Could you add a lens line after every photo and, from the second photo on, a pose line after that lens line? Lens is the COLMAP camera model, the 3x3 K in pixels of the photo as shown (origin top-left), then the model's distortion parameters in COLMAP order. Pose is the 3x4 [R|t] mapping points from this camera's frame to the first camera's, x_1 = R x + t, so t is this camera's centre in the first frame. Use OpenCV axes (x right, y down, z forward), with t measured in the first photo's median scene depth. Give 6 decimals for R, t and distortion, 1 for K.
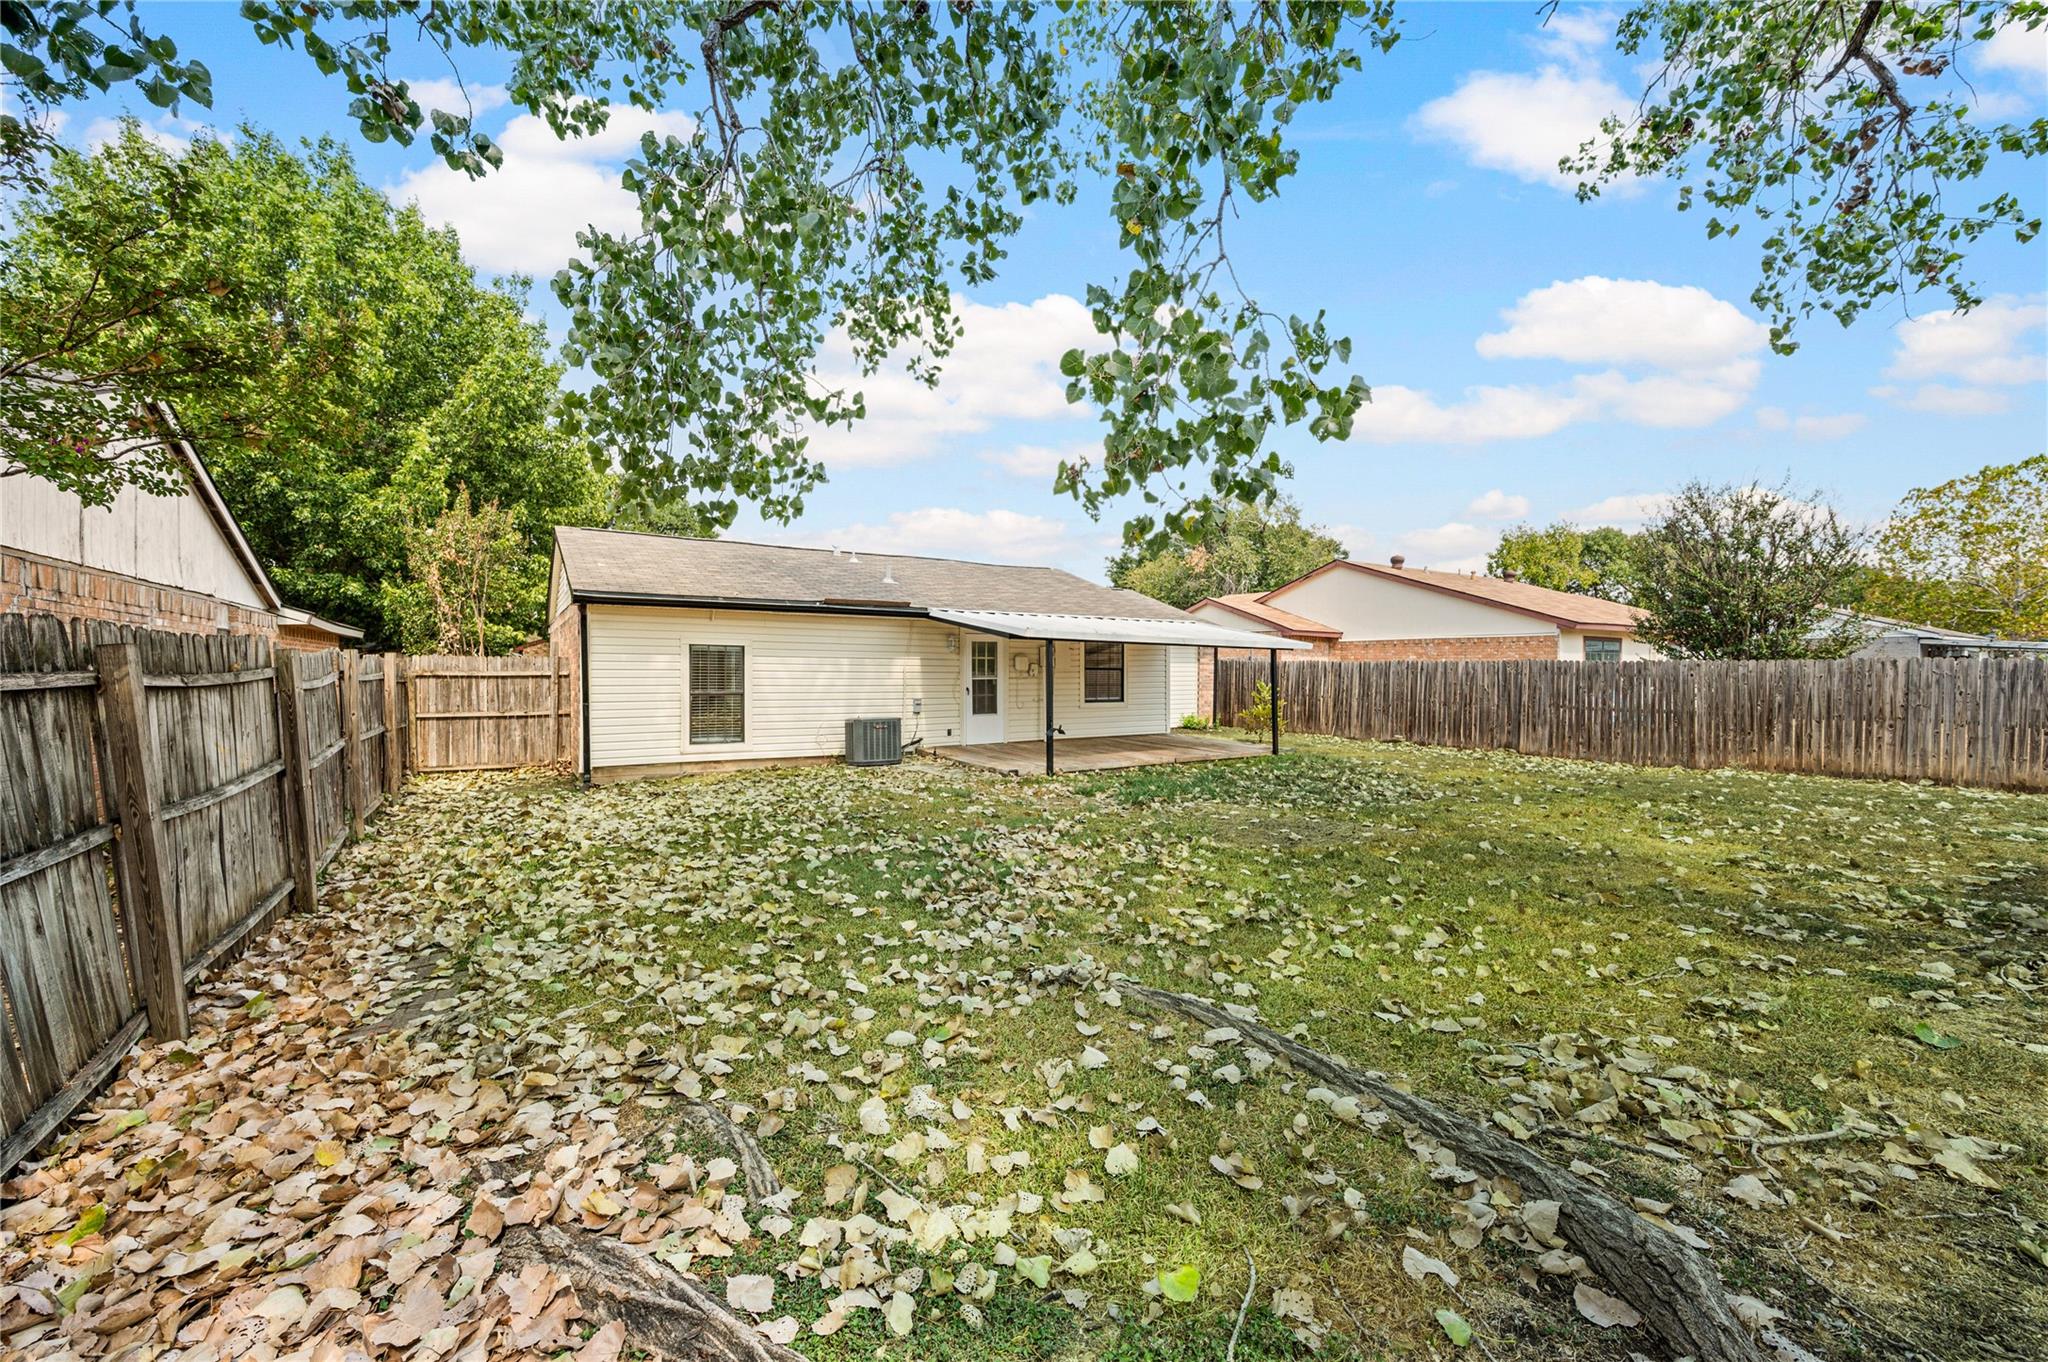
lens RADIAL K [[807.1, 0, 1019.6], [0, 807.1, 672.6], [0, 0, 1]] dist [-0.000117, 0.000453]
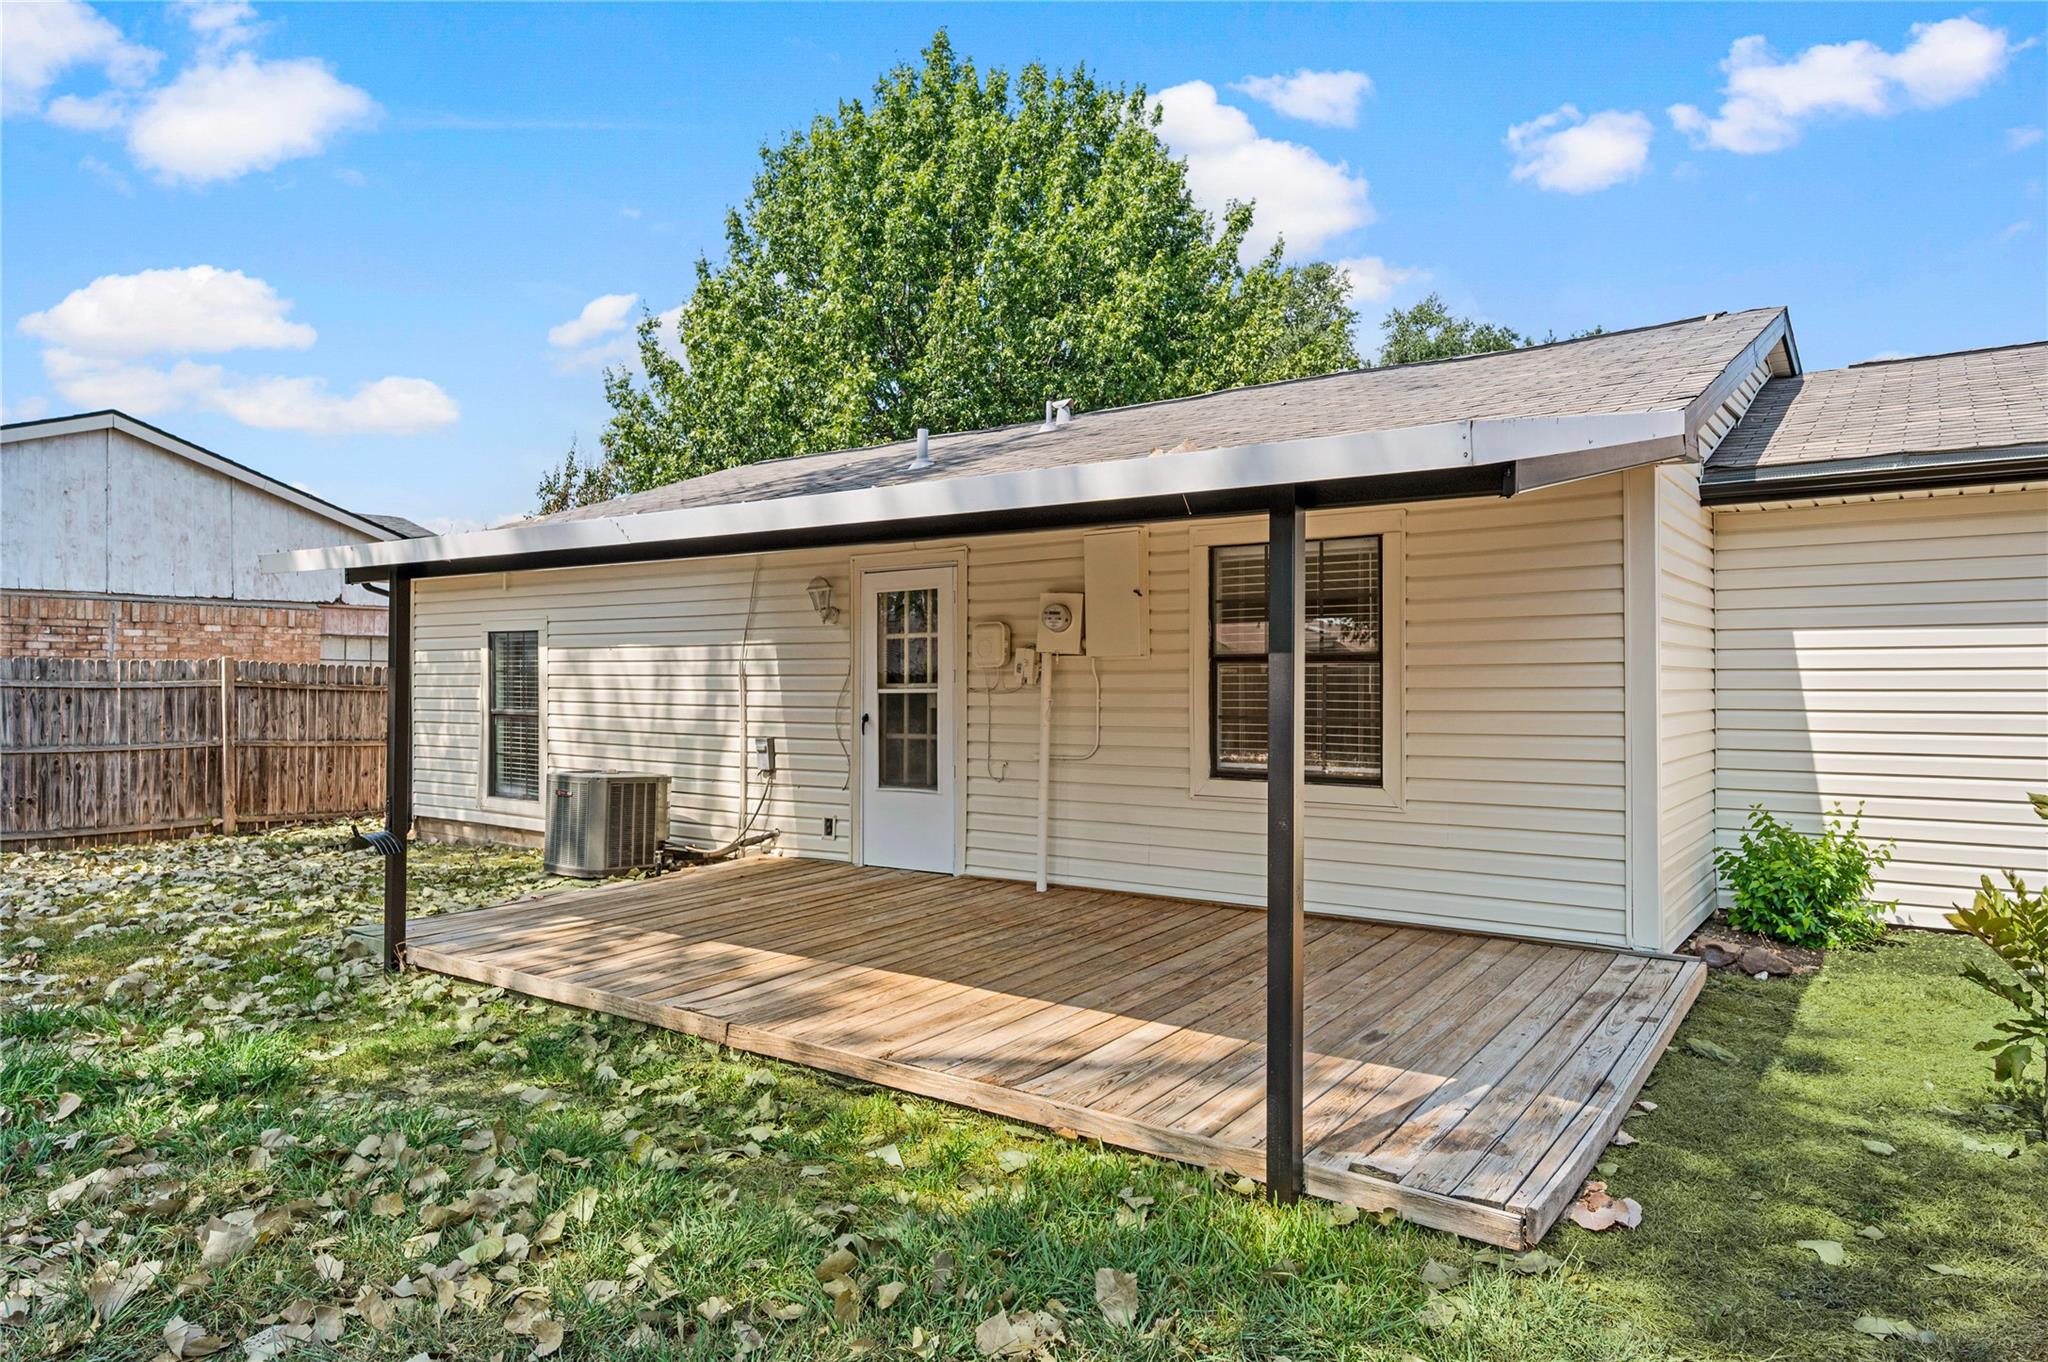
lens RADIAL K [[1253.7, 0, 1020.7], [0, 1253.7, 668.3], [0, 0, 1]] dist [-0.009693, -0.001640]
pose [[0.360535, -0.013498, -0.932648, 0.583778], [0.001367, 0.999902, -0.013943, 0.005921], [0.932745, 0.003752, 0.360518, 0.976692]]
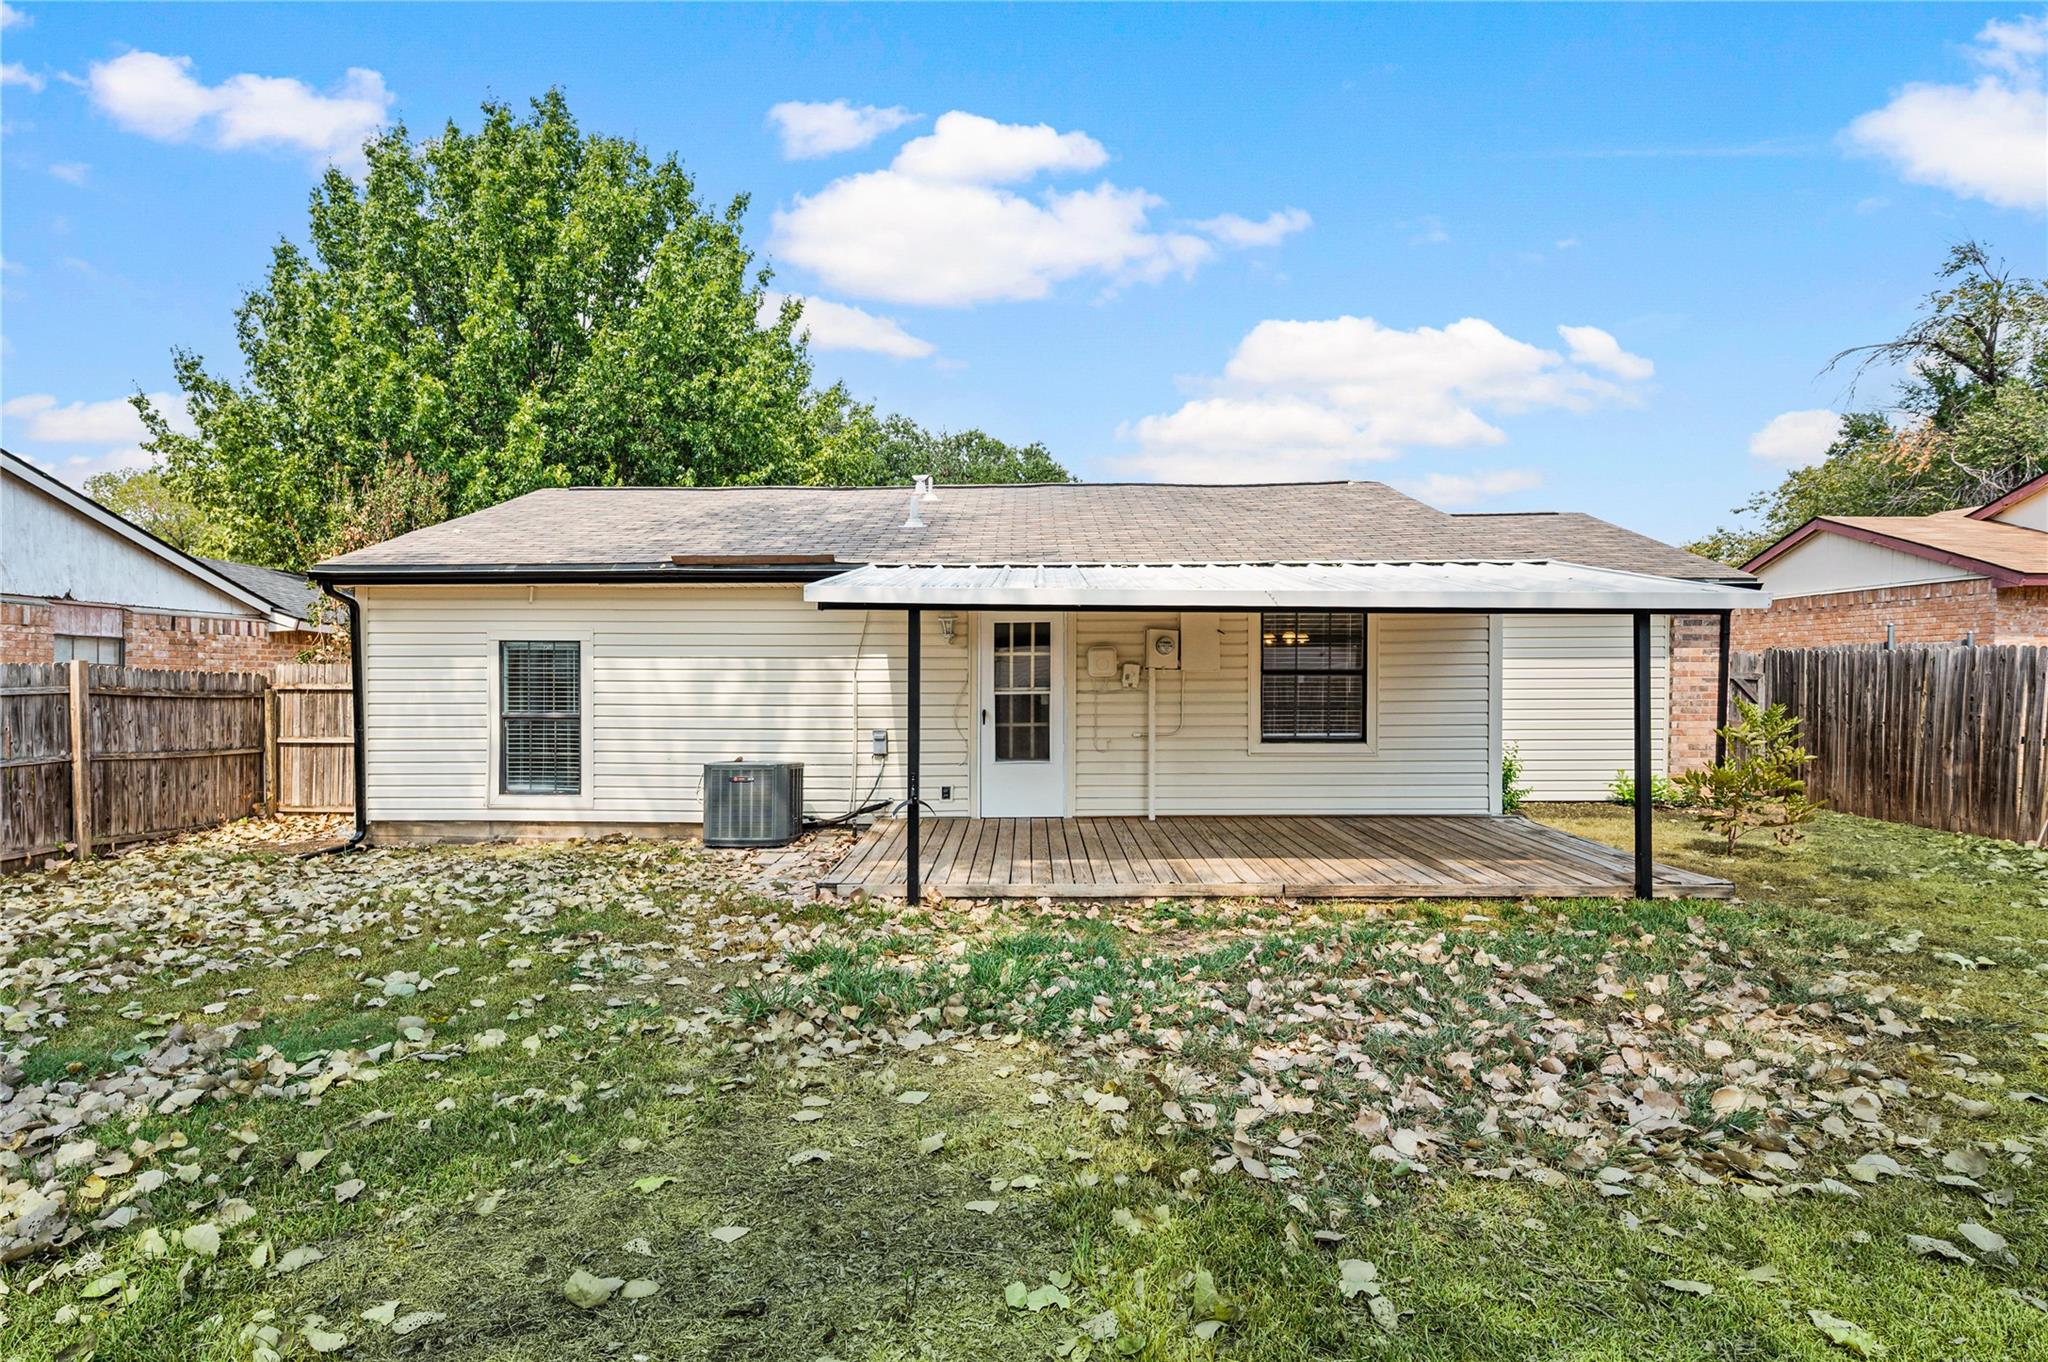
lens RADIAL K [[1065.8, 0, 1022.0], [0, 1065.8, 695.8], [0, 0, 1]] dist [0.008541, 0.000577]
pose [[0.821074, 0.000364, -0.570821, 0.405267], [0.004818, 0.999960, 0.007568, 0.004697], [0.570801, -0.008964, 0.821040, 0.503077]]
